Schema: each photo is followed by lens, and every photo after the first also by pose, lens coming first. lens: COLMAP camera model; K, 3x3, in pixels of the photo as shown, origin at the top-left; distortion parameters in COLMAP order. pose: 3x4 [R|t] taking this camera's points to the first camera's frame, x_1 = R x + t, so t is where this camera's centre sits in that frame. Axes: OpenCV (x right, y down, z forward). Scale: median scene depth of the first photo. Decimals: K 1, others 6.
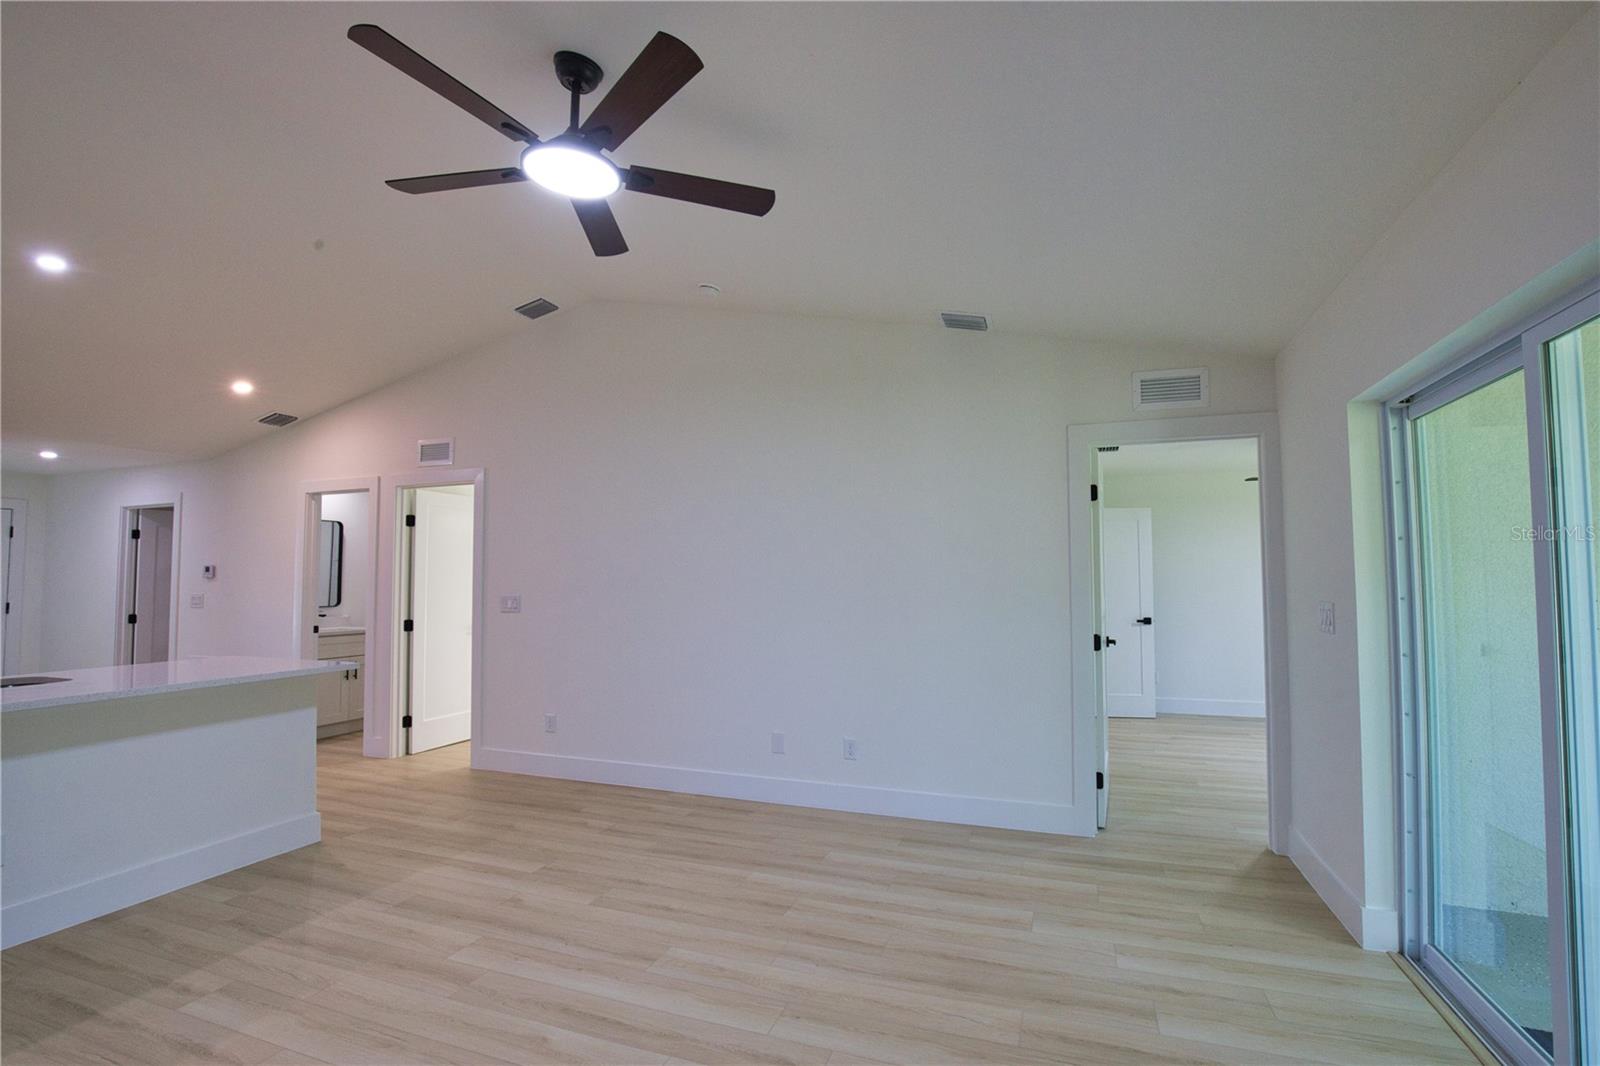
lens RADIAL K [[731.4, 0, 806.4], [0, 731.4, 544.3], [0, 0, 1]] dist [-0.034490, 0.007504]
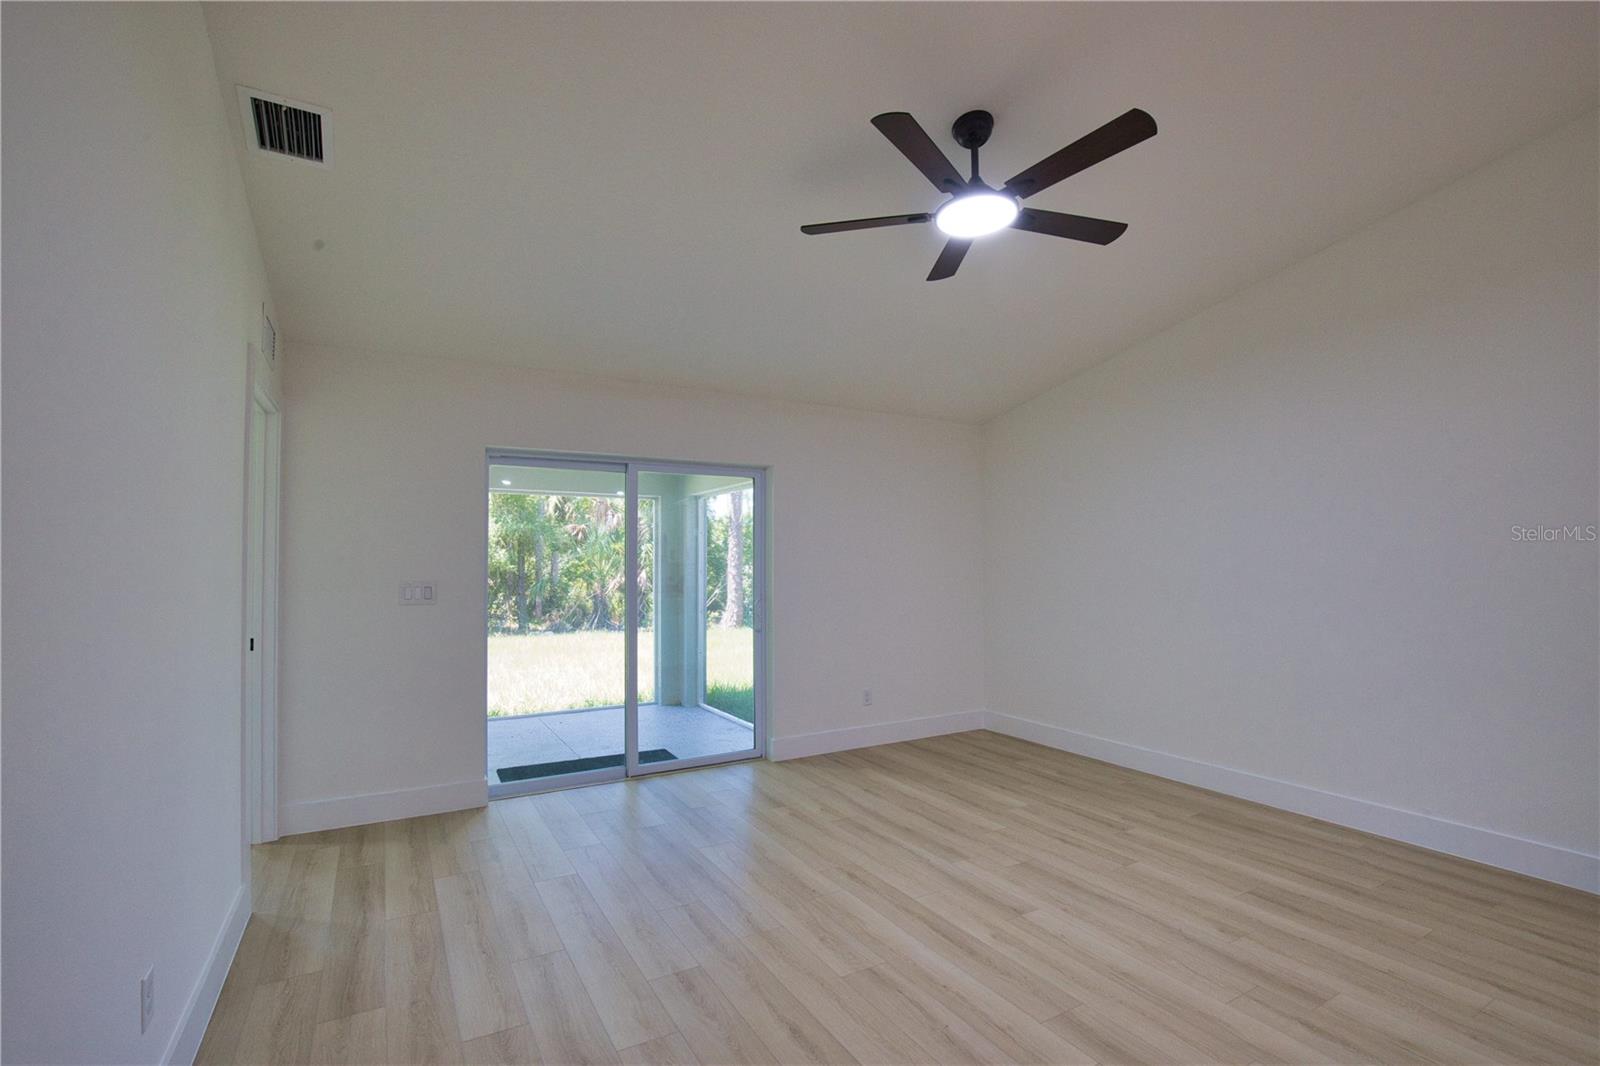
lens RADIAL K [[731.4, 0, 806.4], [0, 731.4, 544.3], [0, 0, 1]] dist [-0.034490, 0.007504]
pose [[-0.770859, 0.022611, 0.636604, -0.566335], [-0.028061, 0.997194, -0.069398, 0.072148], [-0.636387, -0.071360, -0.768062, 1.356923]]
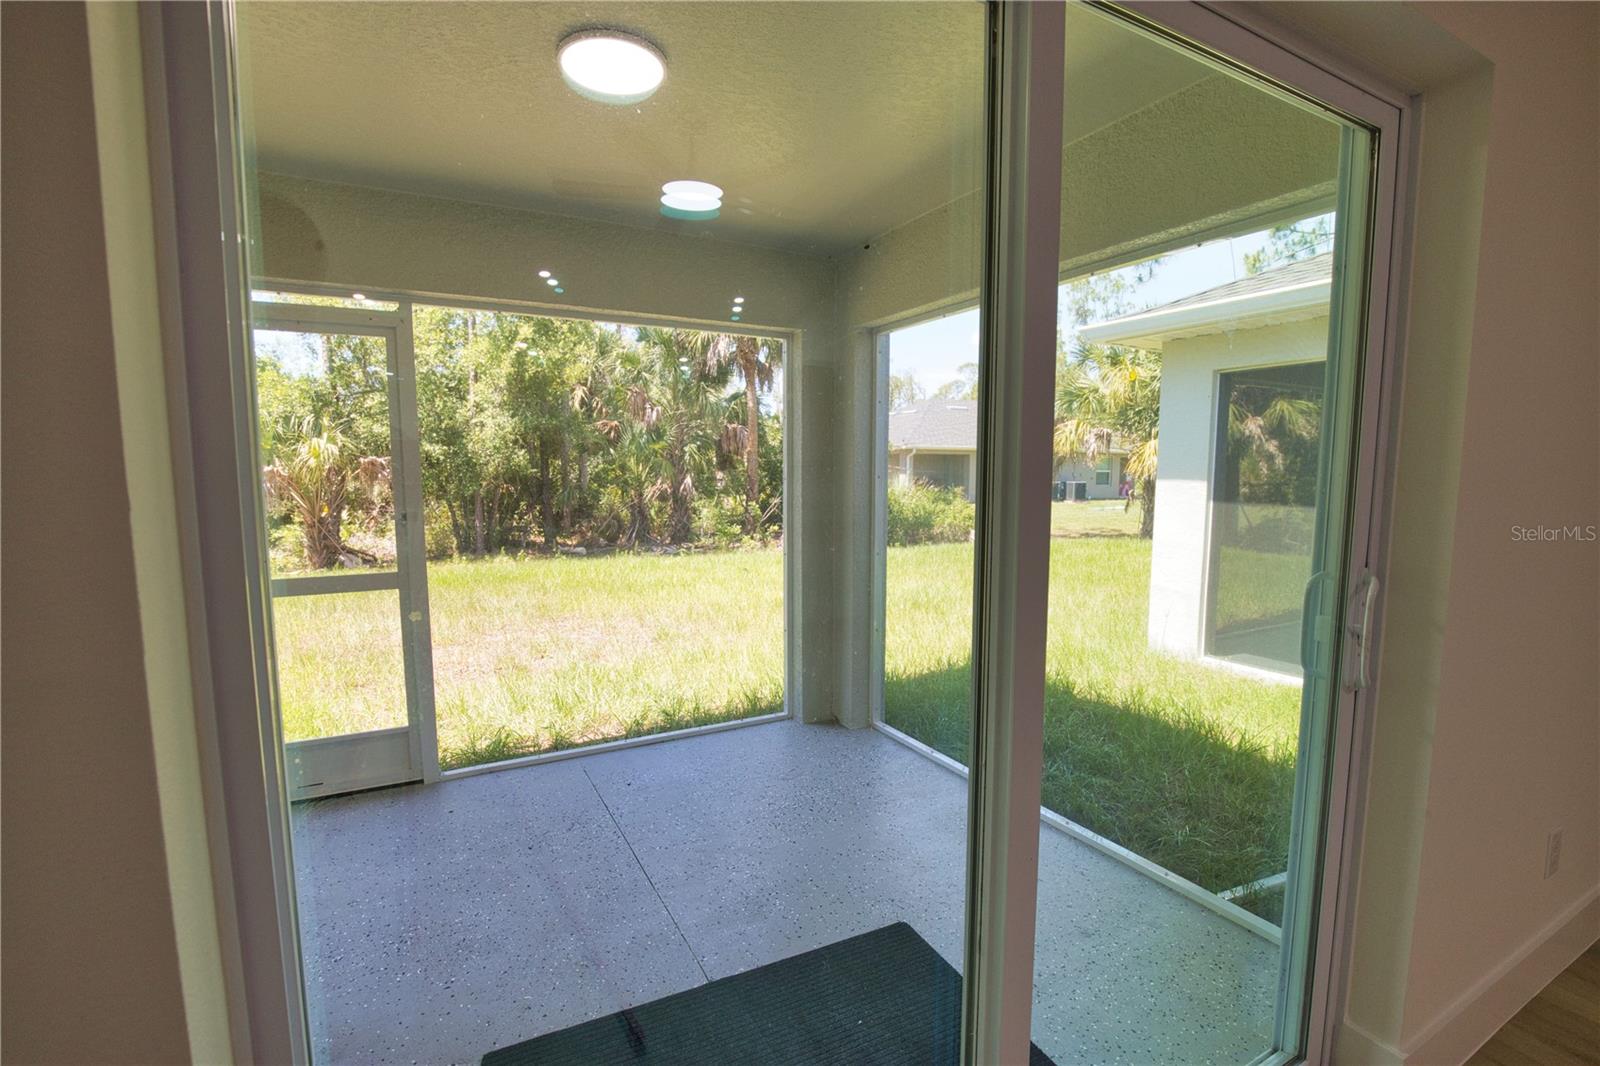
lens RADIAL K [[728.9, 0, 806.8], [0, 728.9, 541.0], [0, 0, 1]] dist [-0.037008, 0.007652]
pose [[-0.750995, -0.061626, 0.657425, 0.427255], [-0.032883, 0.997890, 0.055978, 0.047748], [-0.659488, 0.020421, -0.751437, 0.789698]]
